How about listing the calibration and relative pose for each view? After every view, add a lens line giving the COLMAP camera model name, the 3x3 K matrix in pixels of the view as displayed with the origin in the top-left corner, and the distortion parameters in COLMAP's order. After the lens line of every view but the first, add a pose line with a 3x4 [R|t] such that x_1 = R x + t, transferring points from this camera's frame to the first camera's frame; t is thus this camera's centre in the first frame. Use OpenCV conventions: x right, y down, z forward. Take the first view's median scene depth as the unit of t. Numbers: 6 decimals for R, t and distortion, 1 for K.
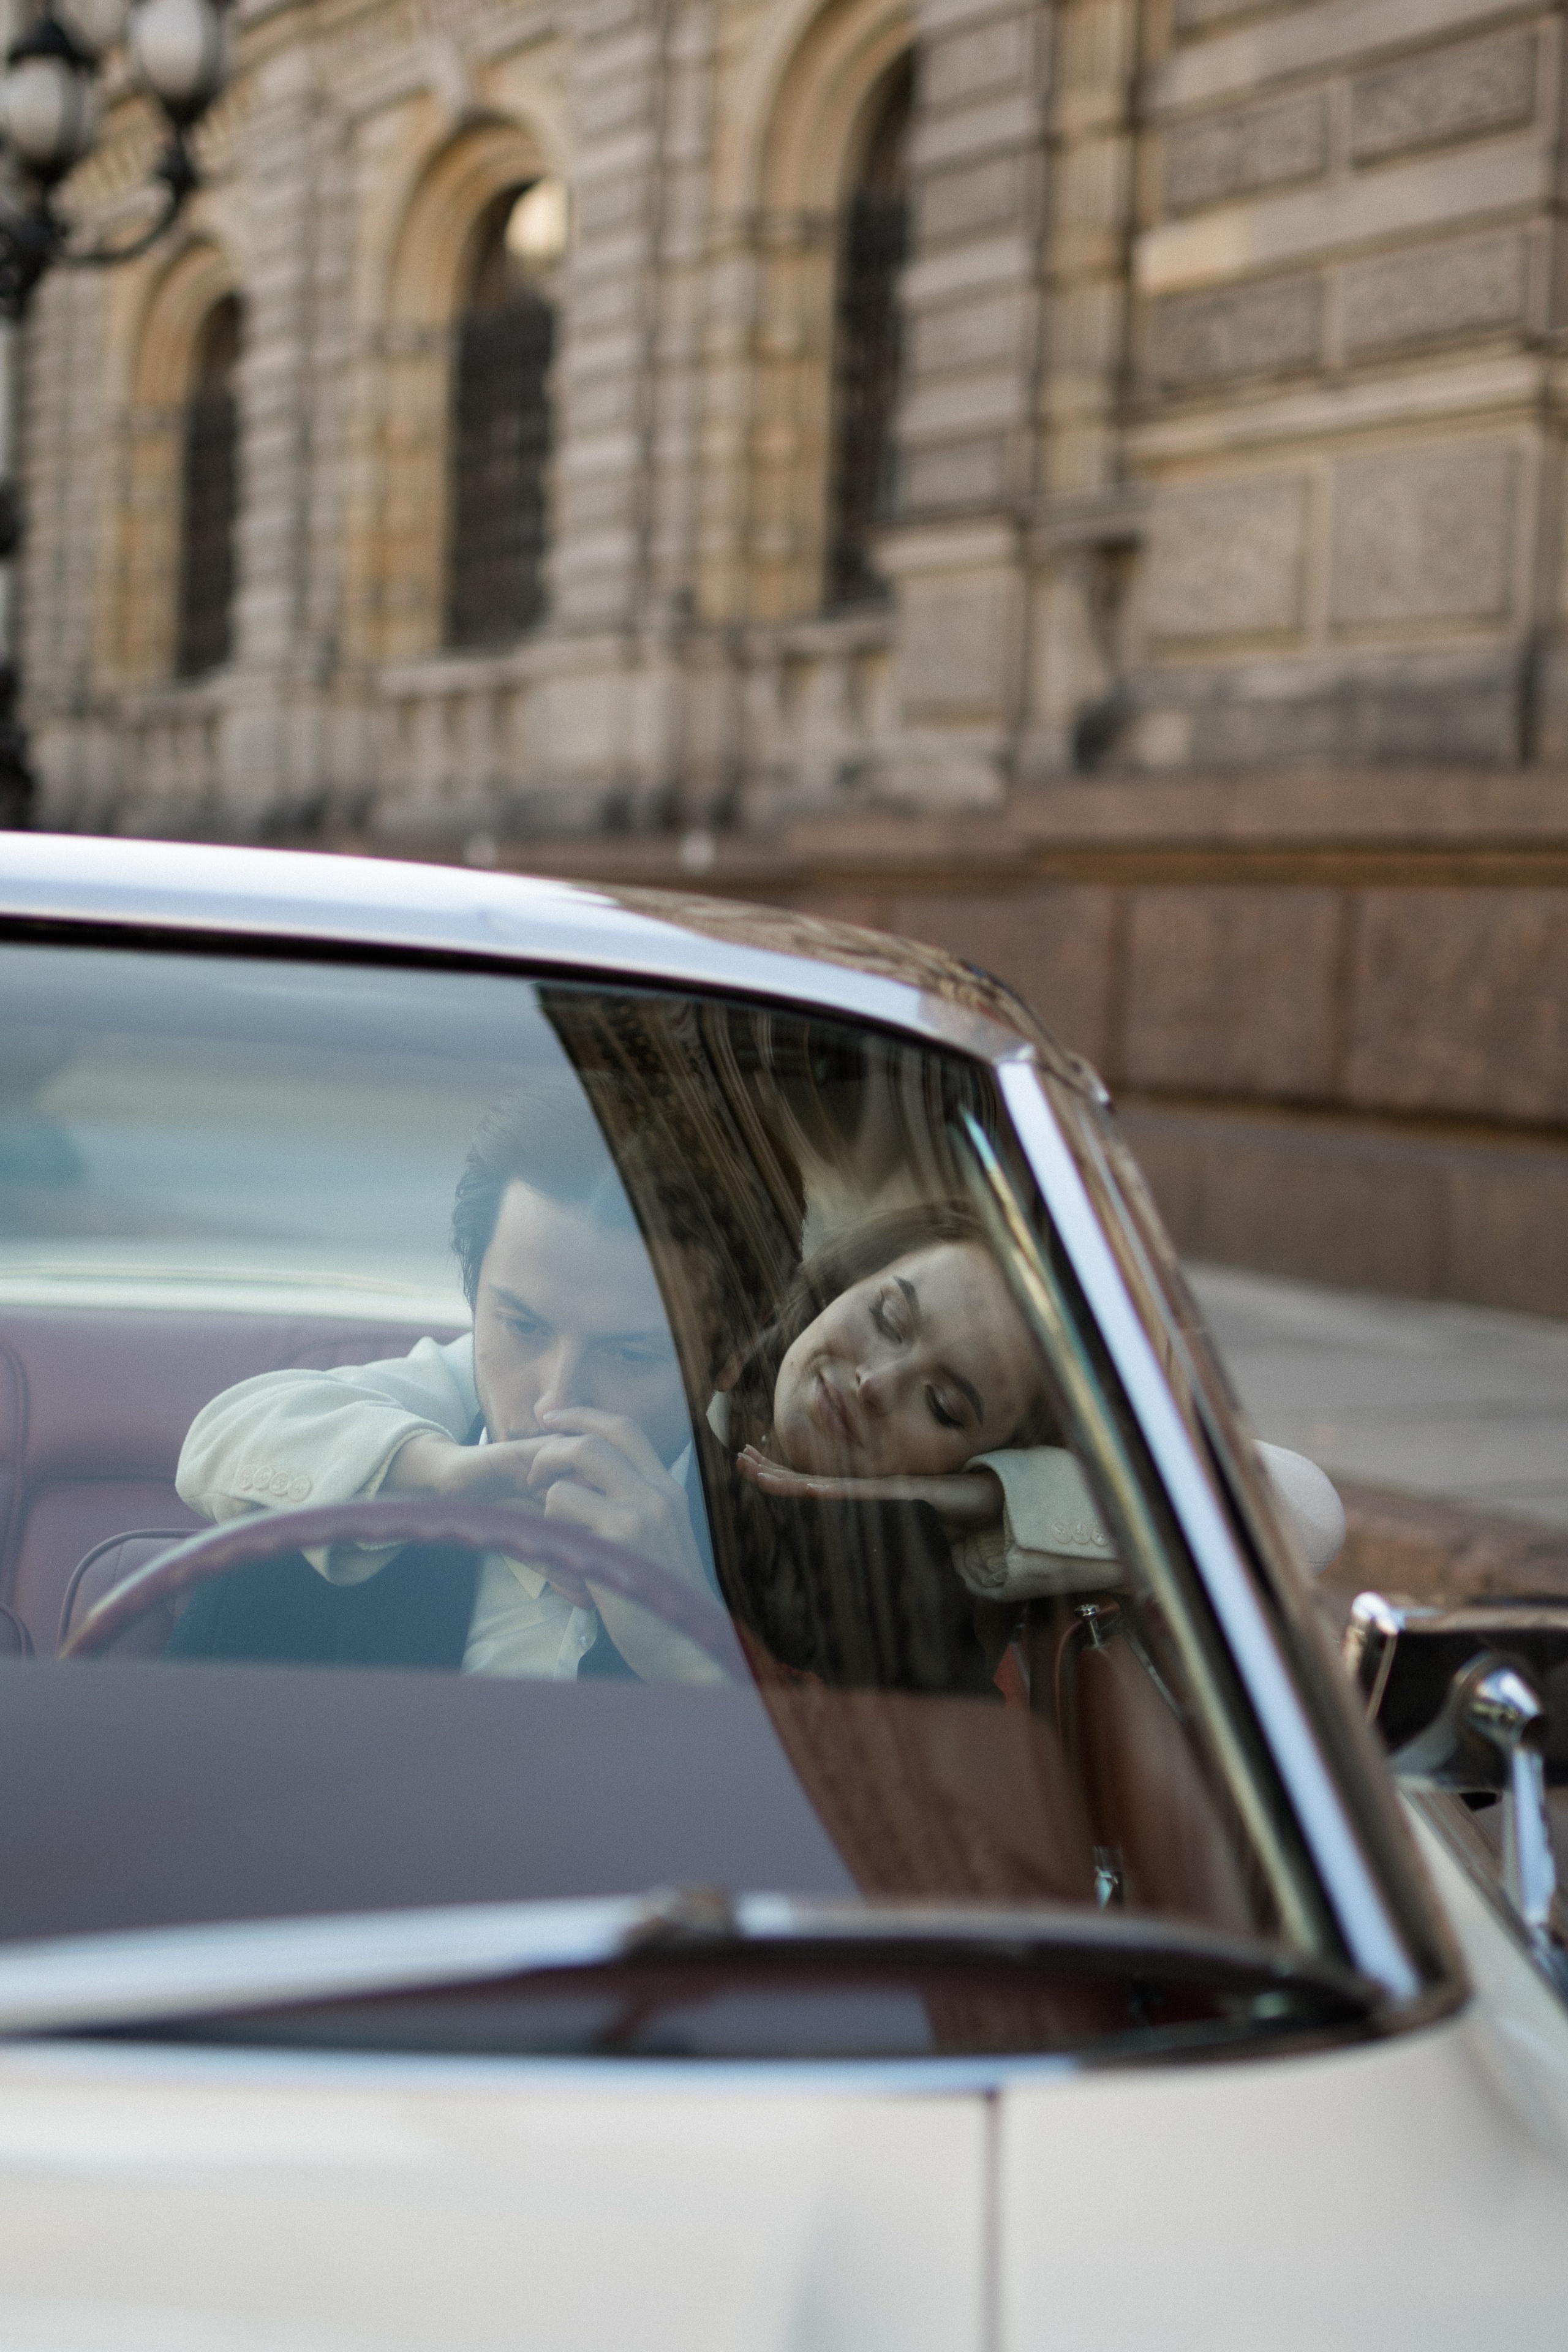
lens RADIAL K [[3613.7, 0, 784.0], [0, 3613.7, 1176.0], [0, 0, 1]] dist [-0.069993, 0.104093]
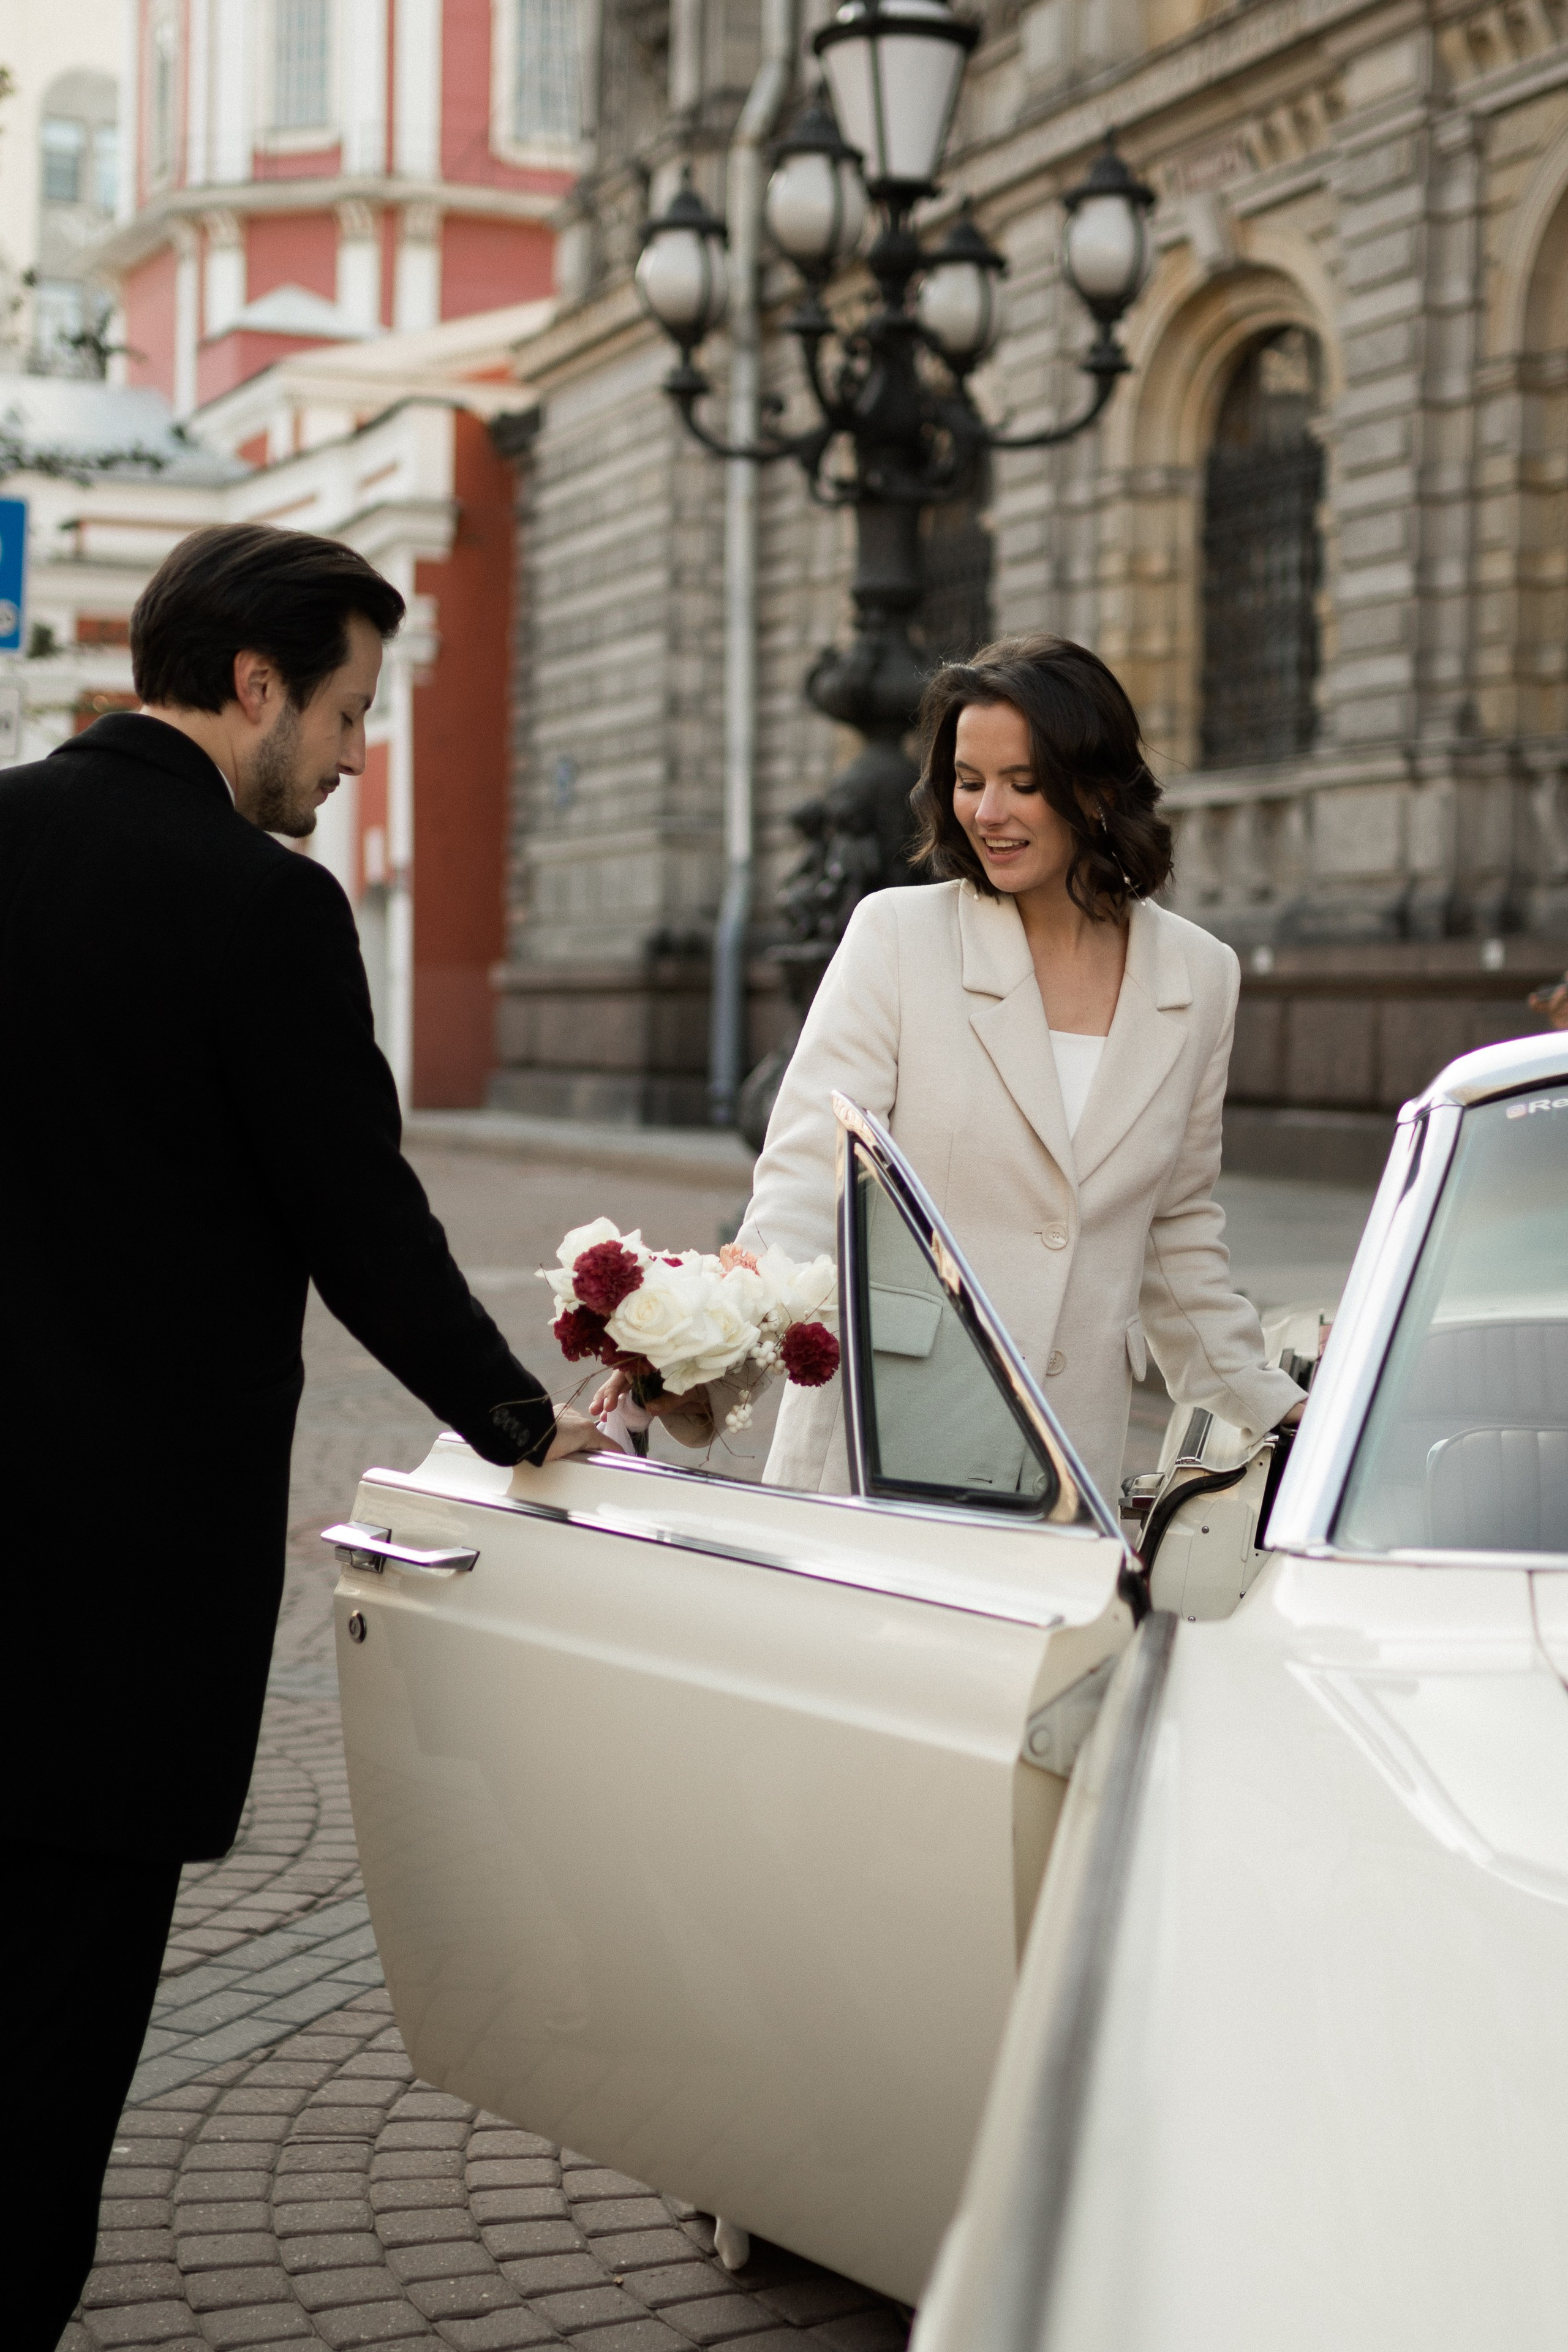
lens RADIAL K [[3613.7, 0, 784.0], [0, 3613.7, 1176.0], [0, 0, 1]] dist [-0.069993, 0.104093]
pose [[0.987999, -0.015193, -0.153713, -0.065136], [0.011082, 0.999559, -0.027565, 0.001834], [0.154064, 0.025531, 0.987731, -0.074697]]
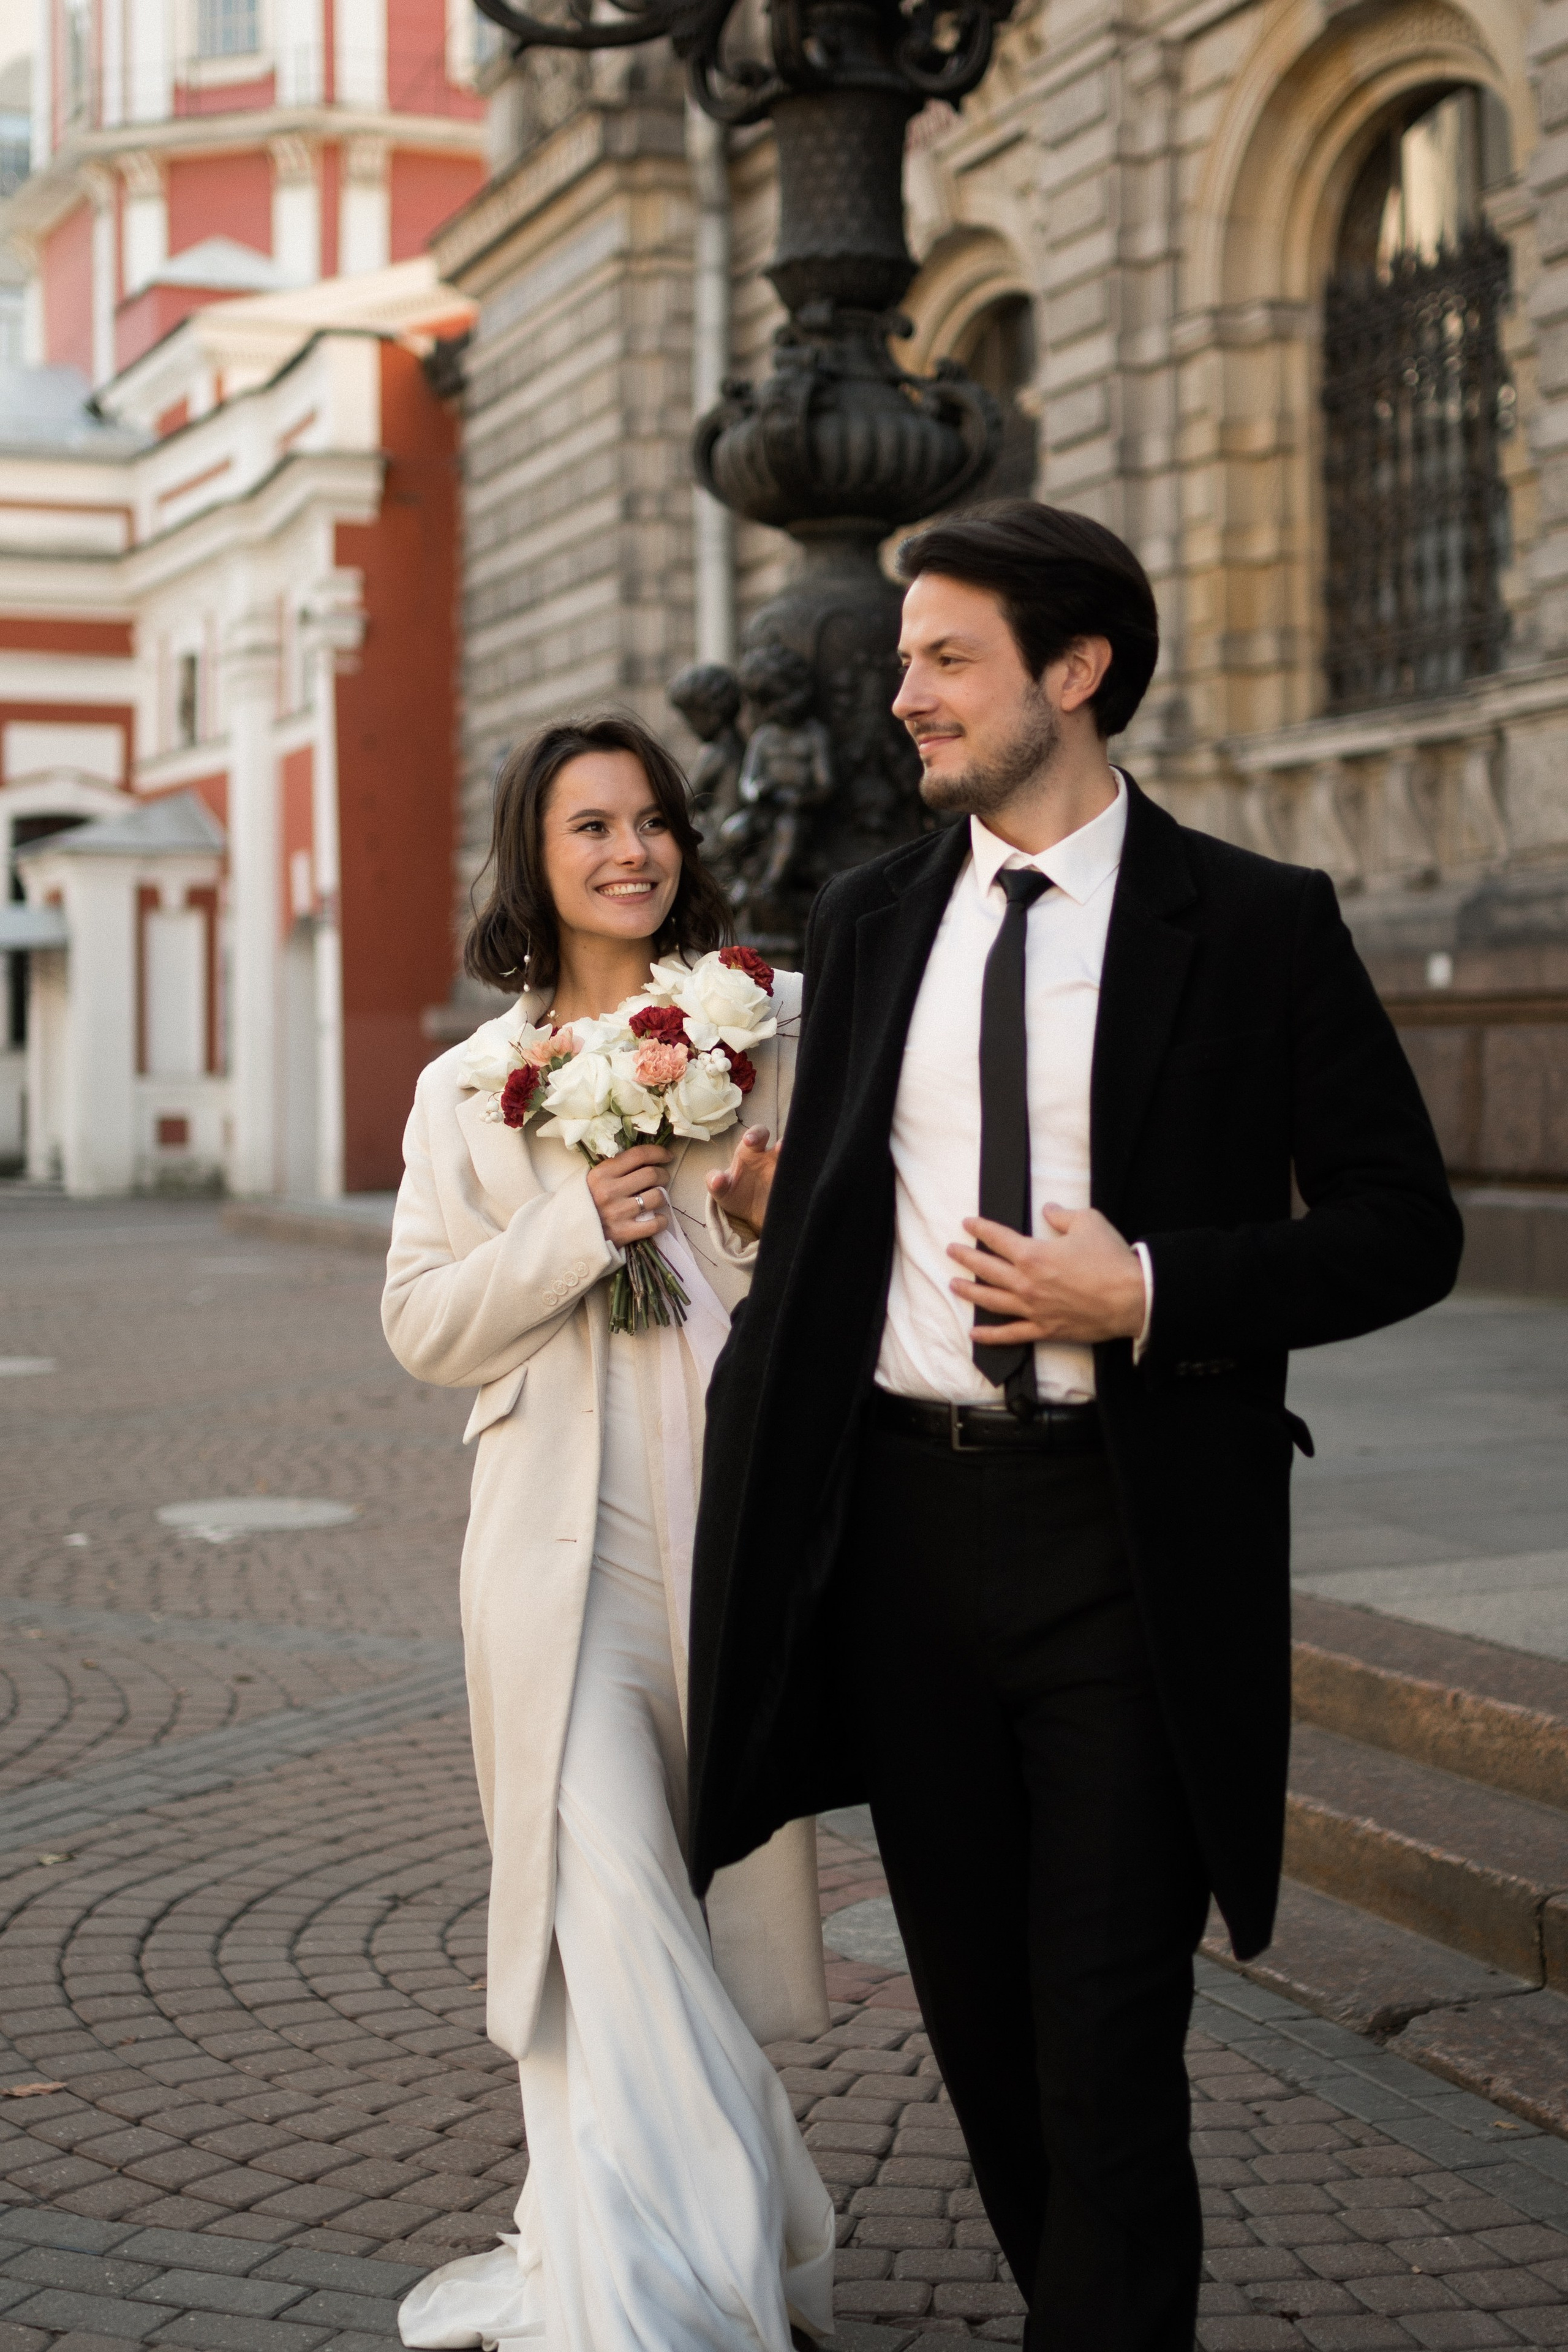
lens RADIAL K [[3613.7, 0, 784.0], [0, 3613.7, 1176.0], [0, 0, 1]] dist [-0.069993, 0.104093]
pose [[0.985011, -0.038330, -0.168176, -0.100038], [0.031795, 0.998637, -0.041384, -0.023110], [0.169533, 0.035417, 0.984888, 0.273917]]
